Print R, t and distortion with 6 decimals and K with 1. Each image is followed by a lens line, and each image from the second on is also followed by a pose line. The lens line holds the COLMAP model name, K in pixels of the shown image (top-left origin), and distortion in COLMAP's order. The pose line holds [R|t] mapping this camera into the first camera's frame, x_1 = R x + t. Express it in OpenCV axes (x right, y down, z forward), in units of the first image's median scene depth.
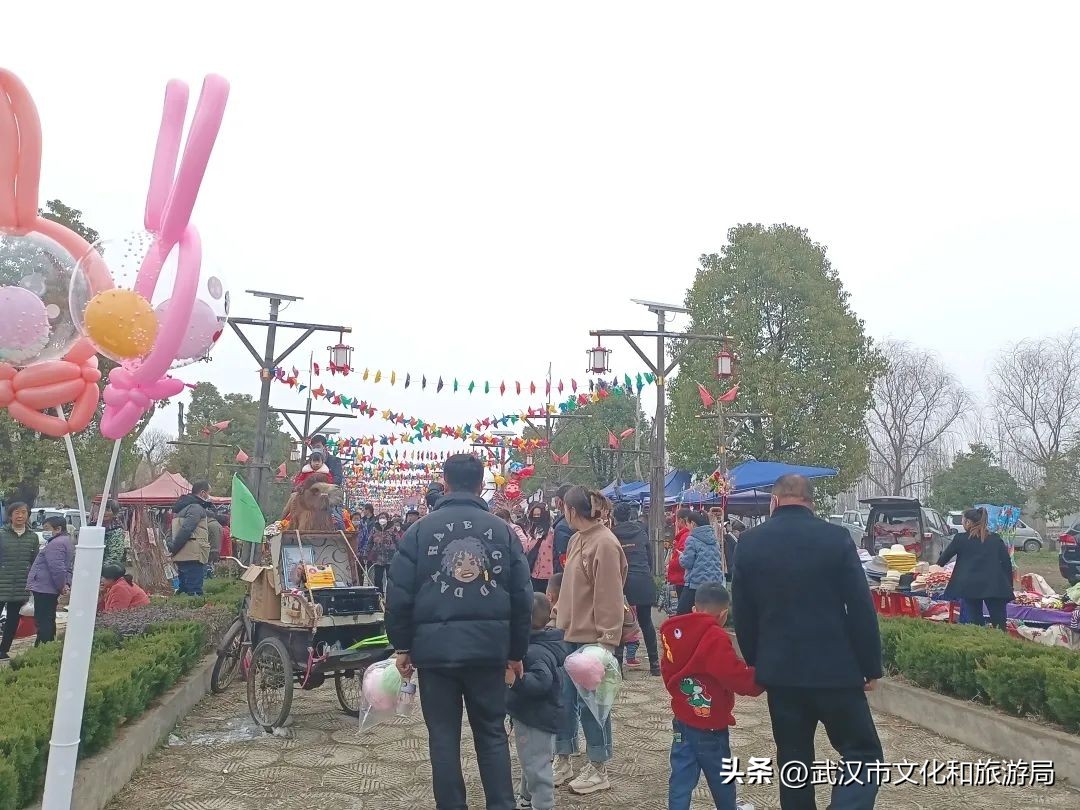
lens RADIAL K [[834.4, 0, 540.0], [0, 834.4, 405.0], [0, 0, 1]] dist [-0.015551, 0.128004]
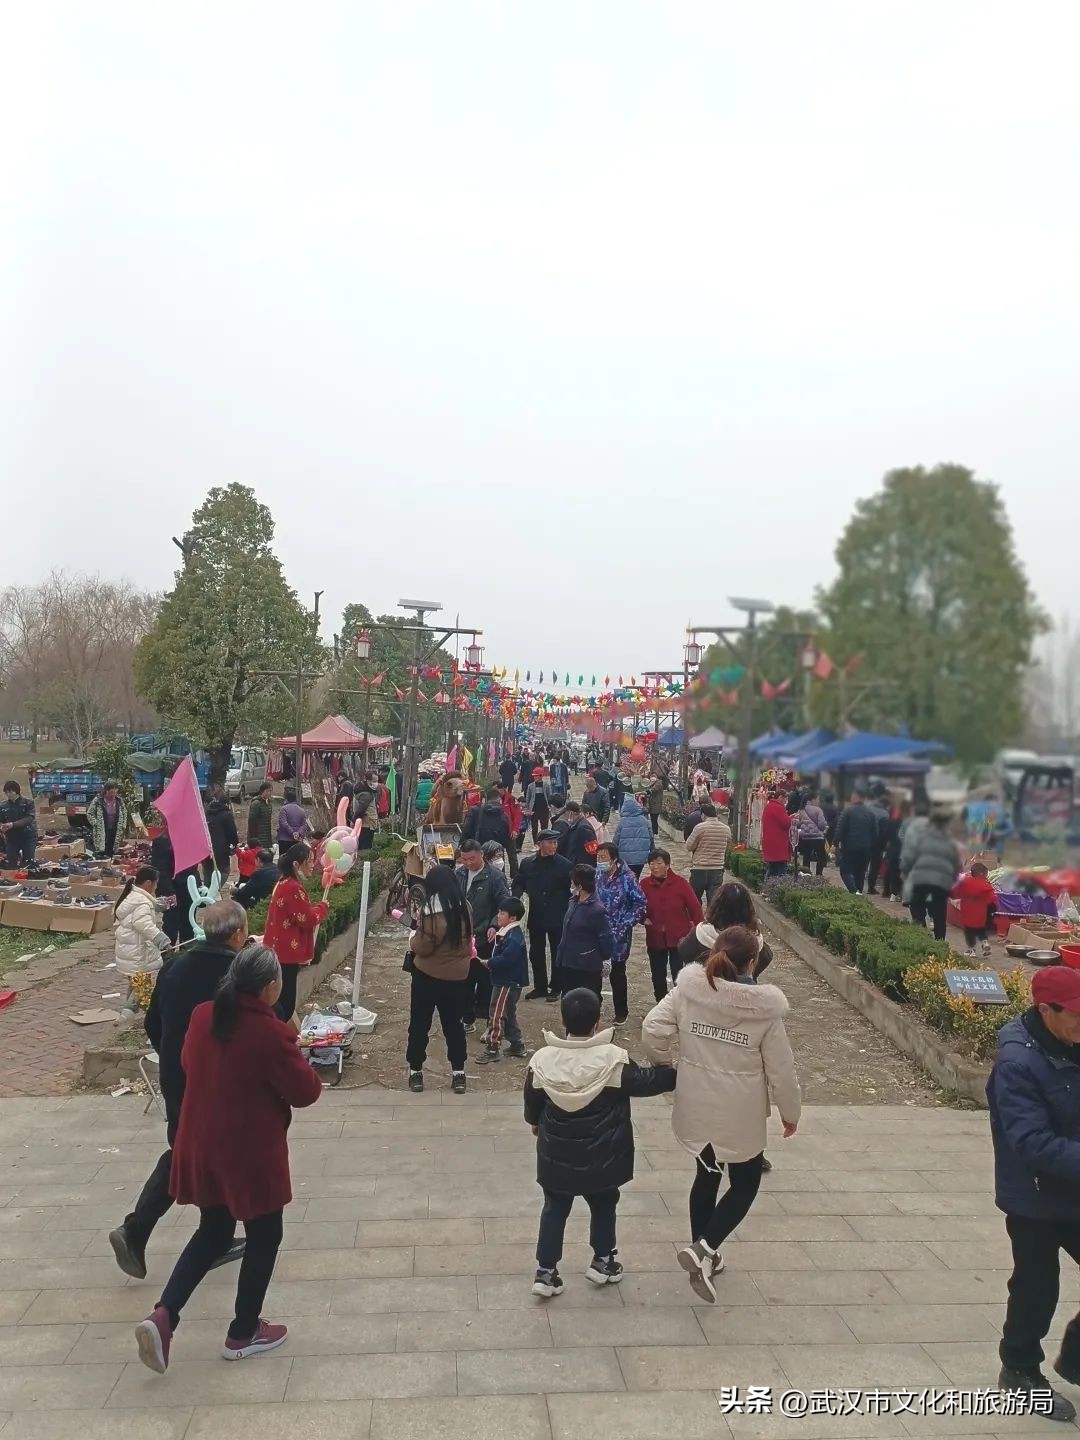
lens RADIAL K [[1112.5, 0, 536.9], [0, 1112.5, 709.5], [0, 0, 1]] dist [-0.015551, 0.128004]
pose [[0.976751, 0.015283, -0.213831, 0.196065], [0.010218, 0.993002, 0.117650, -0.168683], [0.214133, -0.117100, 0.969760, -0.552543]]
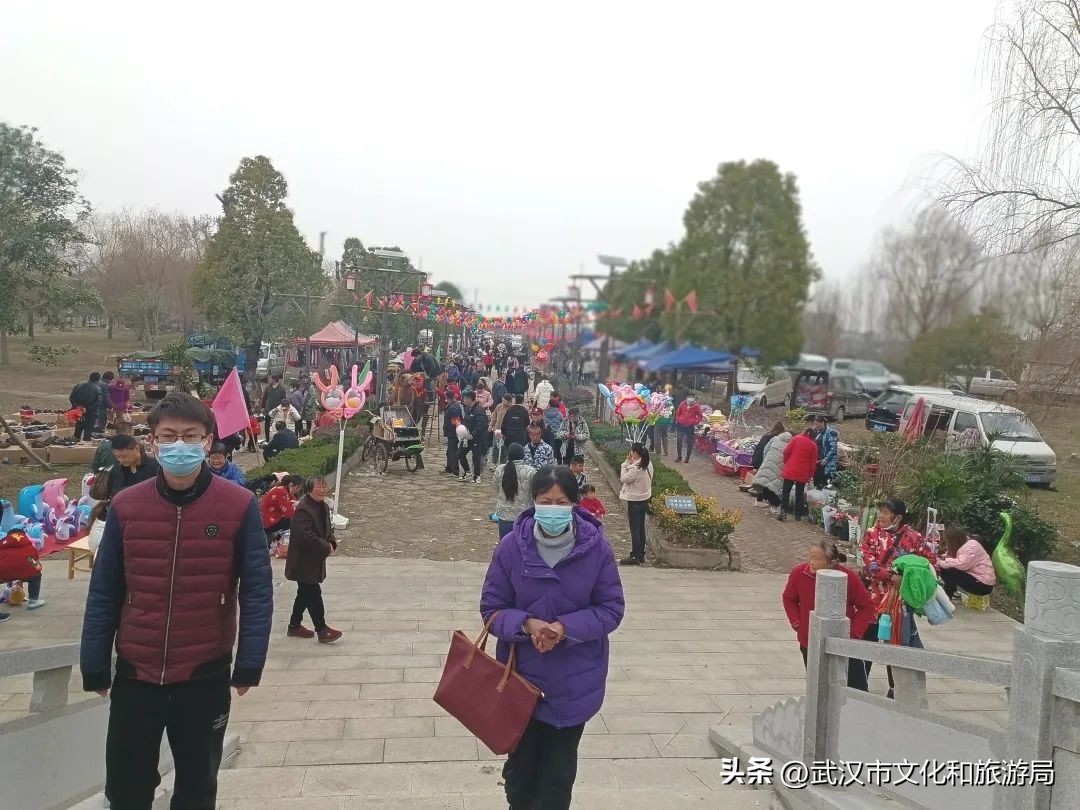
lens RADIAL K [[834.4, 0, 540.0], [0, 834.4, 405.0], [0, 0, 1]] dist [-0.015551, 0.128004]
pose [[0.986111, 0.056066, -0.156336, 0.296732], [-0.019190, 0.973457, 0.228064, -0.231046], [0.164973, -0.221896, 0.961013, -0.736545]]
